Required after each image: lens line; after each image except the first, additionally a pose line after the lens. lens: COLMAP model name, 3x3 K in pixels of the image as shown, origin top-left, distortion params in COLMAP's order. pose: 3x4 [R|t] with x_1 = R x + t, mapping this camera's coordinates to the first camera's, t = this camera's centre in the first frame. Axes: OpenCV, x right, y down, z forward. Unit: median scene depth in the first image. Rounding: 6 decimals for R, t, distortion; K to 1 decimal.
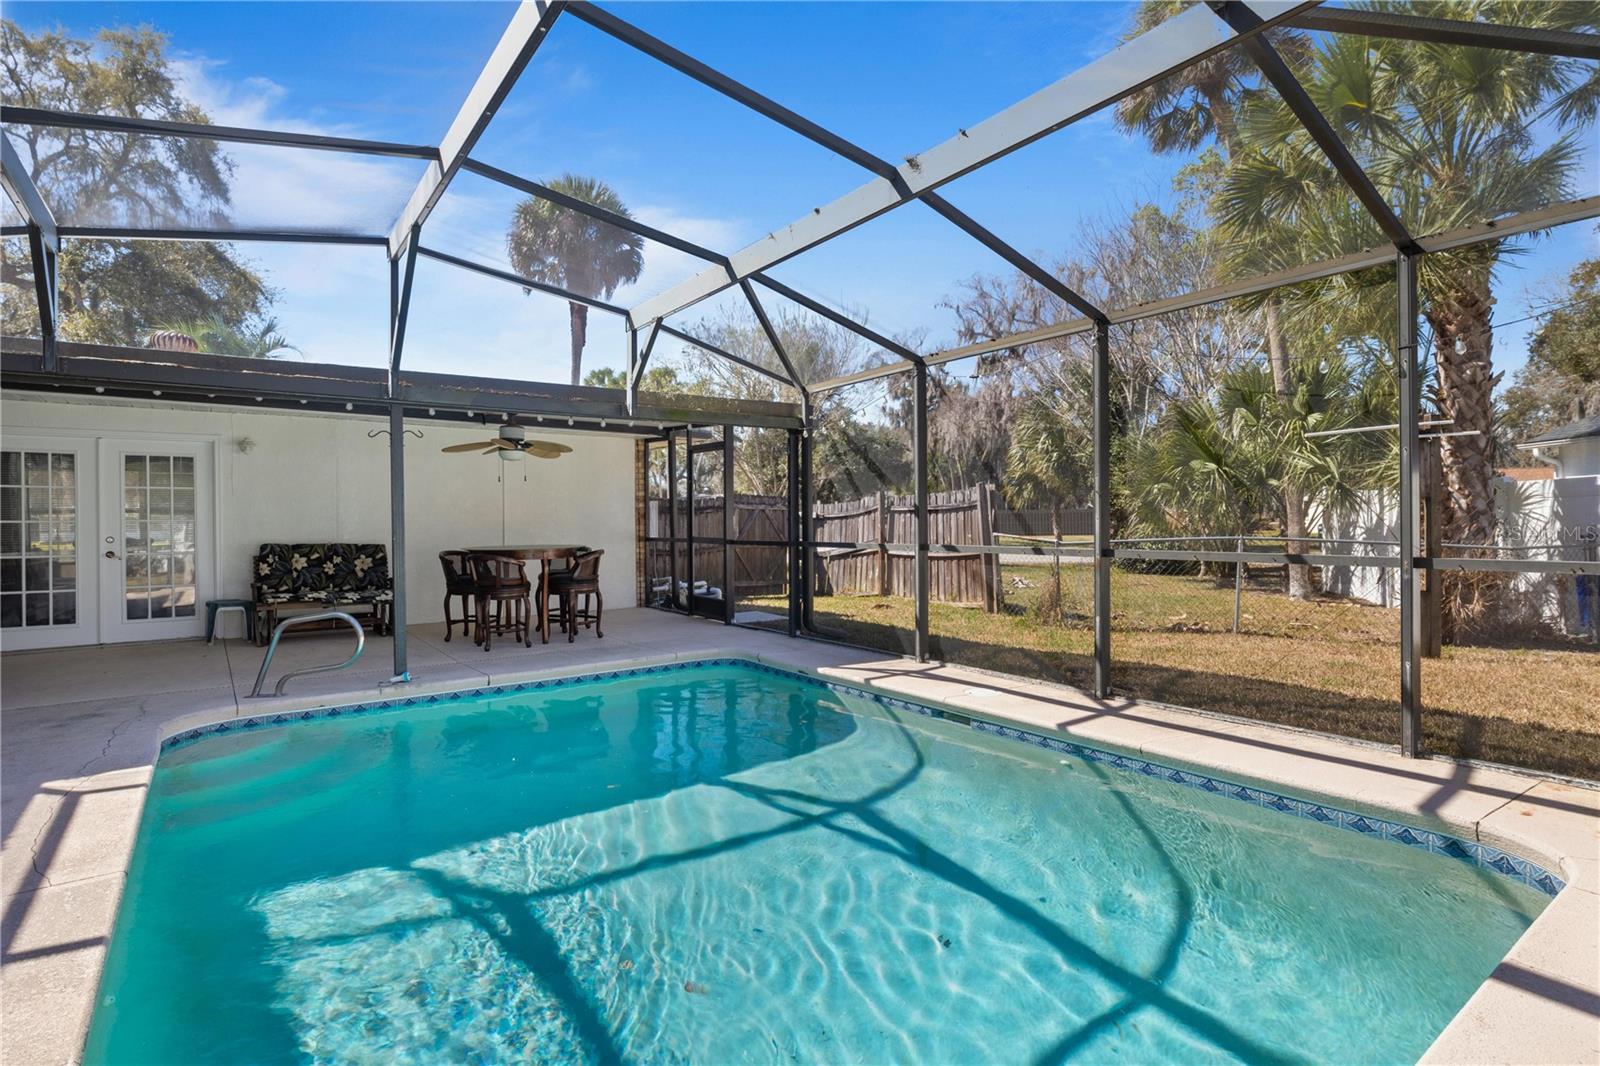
lens RADIAL K [[799.2, 0, 797.8], [0, 799.2, 526.8], [0, 0, 1]] dist [-0.002021, -0.004290]
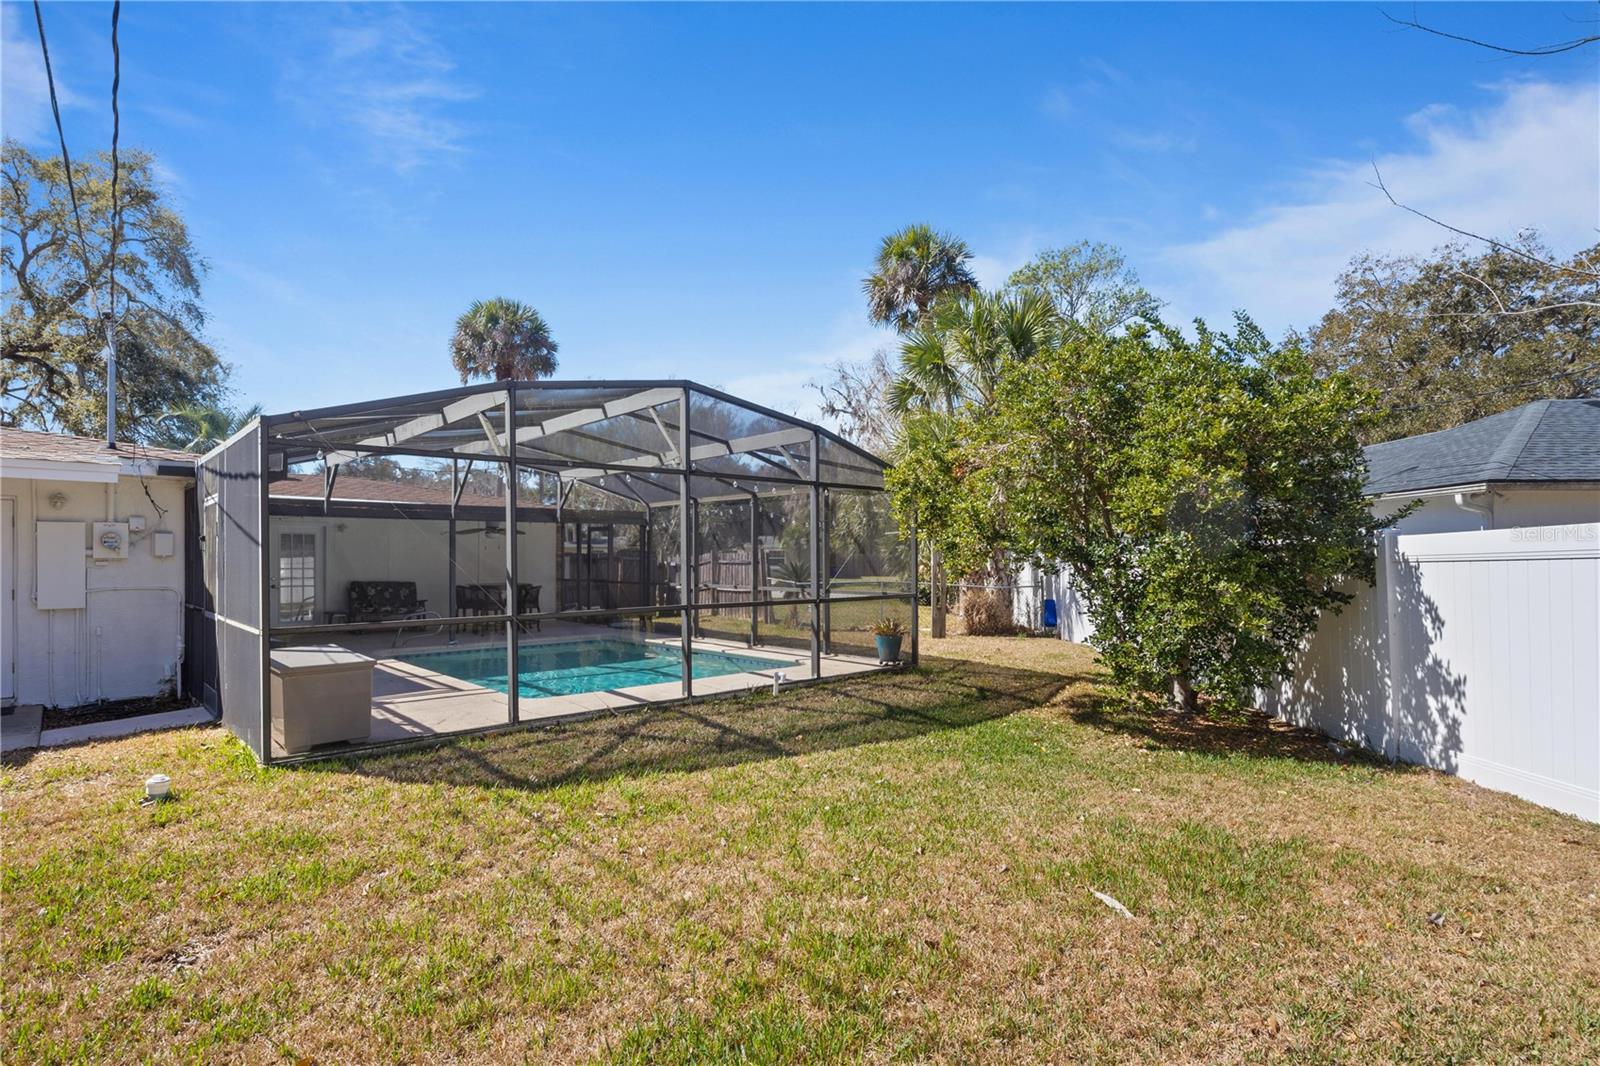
lens RADIAL K [[799.2, 0, 803.9], [0, 799.2, 544.9], [0, 0, 1]] dist [-0.002021, -0.004290]
pose [[0.992500, 0.011118, 0.121740, 0.108611], [-0.007968, 0.999621, -0.026333, -0.017237], [-0.121986, 0.025165, 0.992213, -0.724978]]
